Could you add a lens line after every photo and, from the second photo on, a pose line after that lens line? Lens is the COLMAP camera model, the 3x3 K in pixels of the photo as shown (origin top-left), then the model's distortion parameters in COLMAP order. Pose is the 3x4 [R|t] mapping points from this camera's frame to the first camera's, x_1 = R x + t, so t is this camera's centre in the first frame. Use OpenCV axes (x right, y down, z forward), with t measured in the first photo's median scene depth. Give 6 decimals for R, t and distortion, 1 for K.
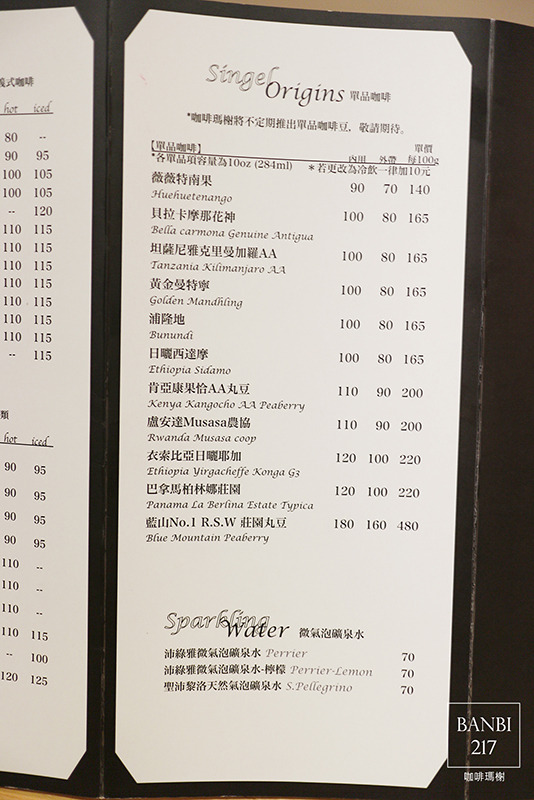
lens RADIAL K [[500.6, 0, 266.3], [0, 500.6, 401.6], [0, 0, 1]] dist [0.009917, 0.017331]
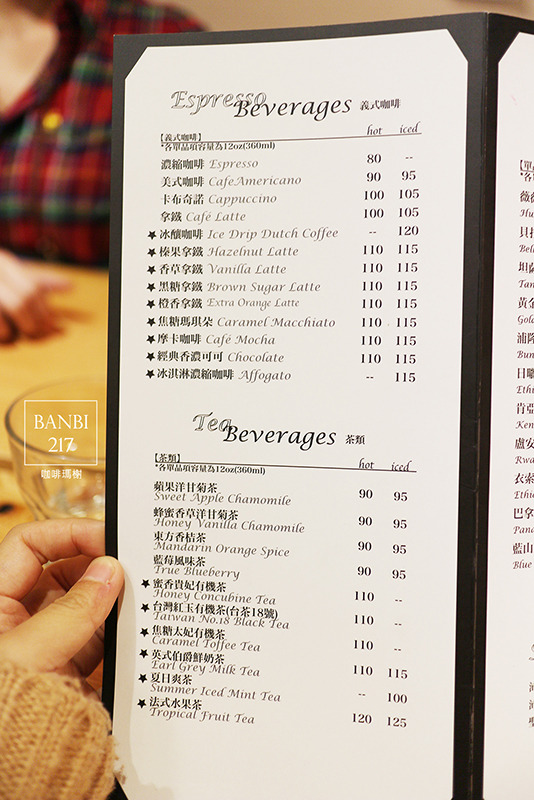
lens RADIAL K [[500.6, 0, 265.7], [0, 500.6, 401.7], [0, 0, 1]] dist [0.009917, 0.017331]
pose [[0.998192, -0.018578, 0.057171, -0.772983], [0.021056, 0.998851, -0.043054, -0.009246], [-0.056306, 0.044180, 0.997436, 0.052036]]
